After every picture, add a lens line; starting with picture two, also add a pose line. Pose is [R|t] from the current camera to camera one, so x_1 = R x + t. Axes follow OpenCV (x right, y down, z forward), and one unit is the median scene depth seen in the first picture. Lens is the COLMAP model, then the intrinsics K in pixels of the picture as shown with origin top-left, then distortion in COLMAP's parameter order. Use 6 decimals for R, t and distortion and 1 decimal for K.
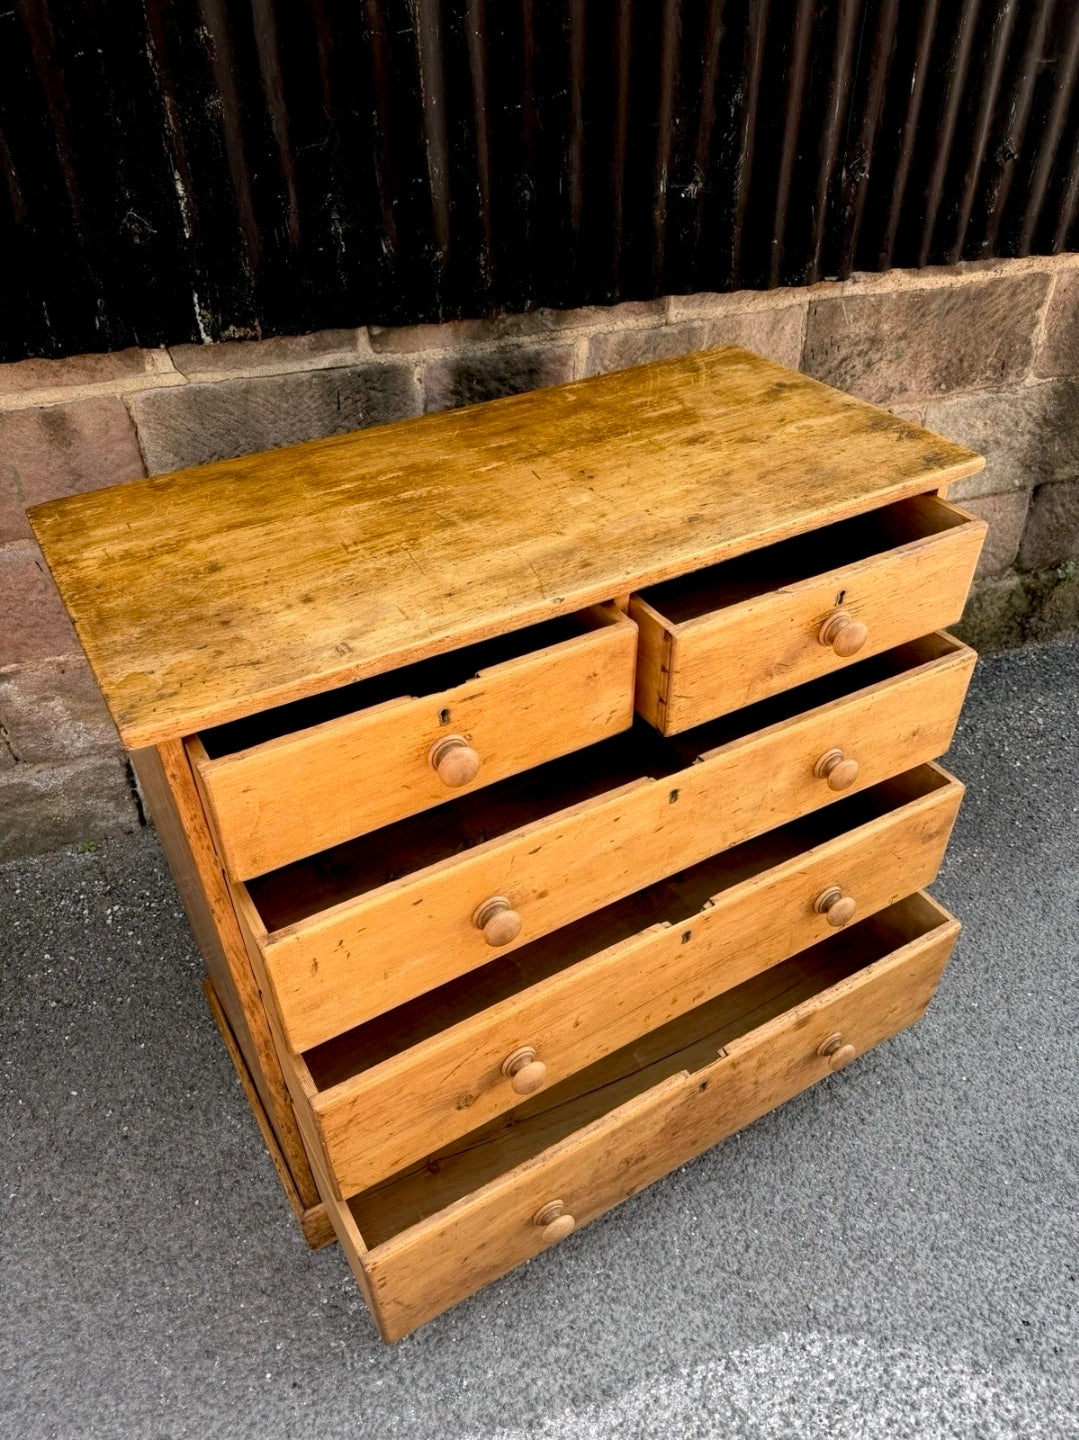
lens RADIAL K [[1025.8, 0, 544.0], [0, 1025.8, 727.5], [0, 0, 1]] dist [0.012338, -0.018003]
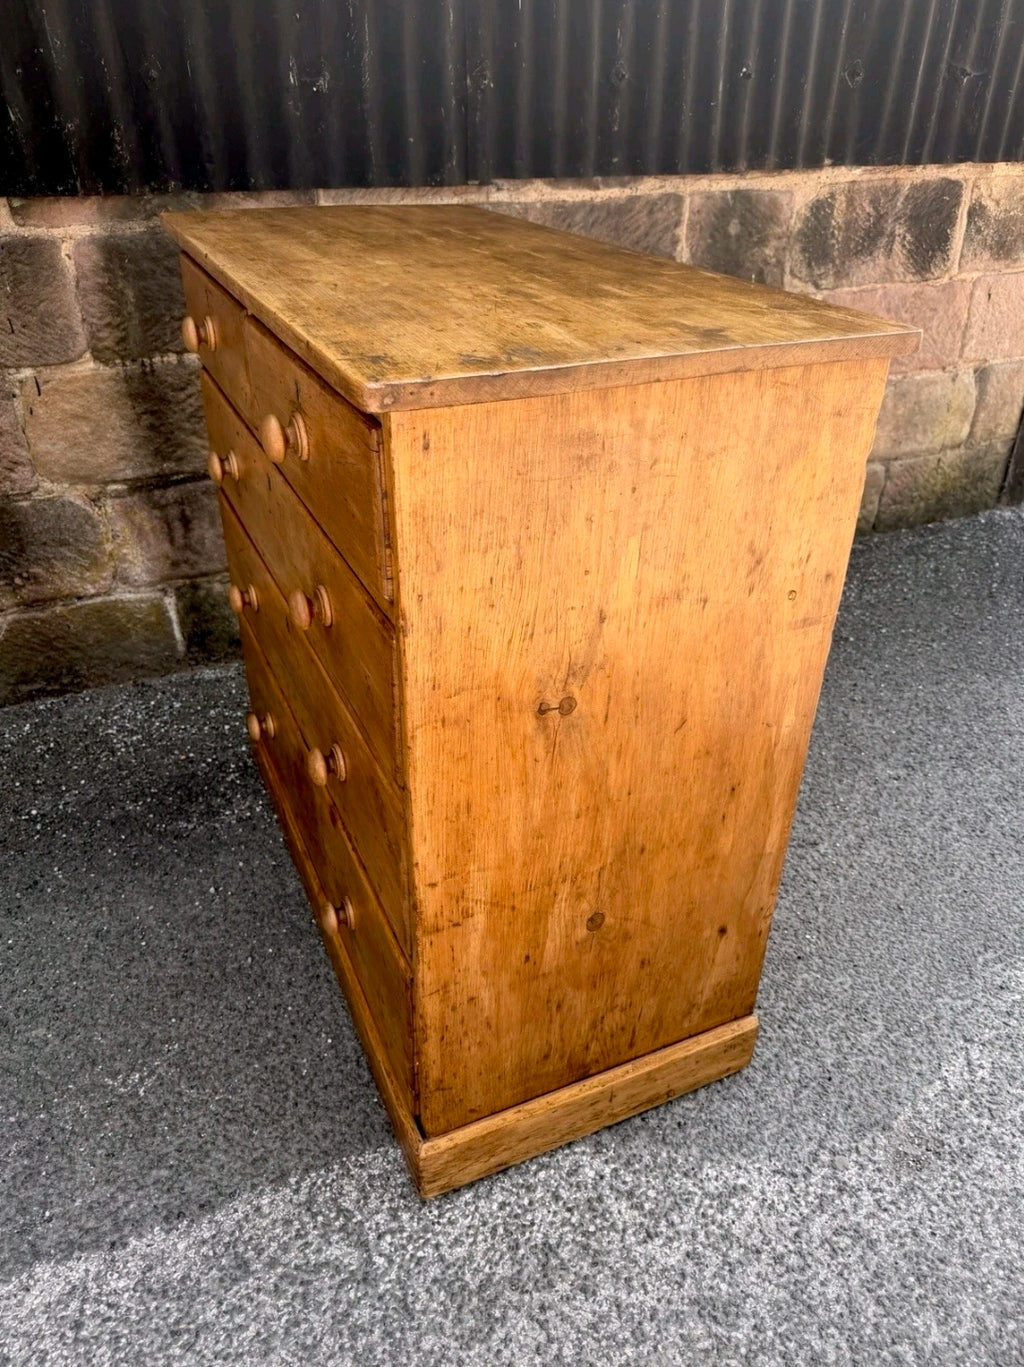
lens RADIAL K [[973.8, 0, 513.8], [0, 973.8, 688.6], [0, 0, 1]] dist [0.012338, -0.018003]
pose [[0.993674, -0.042410, 0.103984, 0.228417], [0.053603, 0.992778, -0.107321, 0.248605], [-0.098682, 0.112216, 0.988772, 0.040901]]
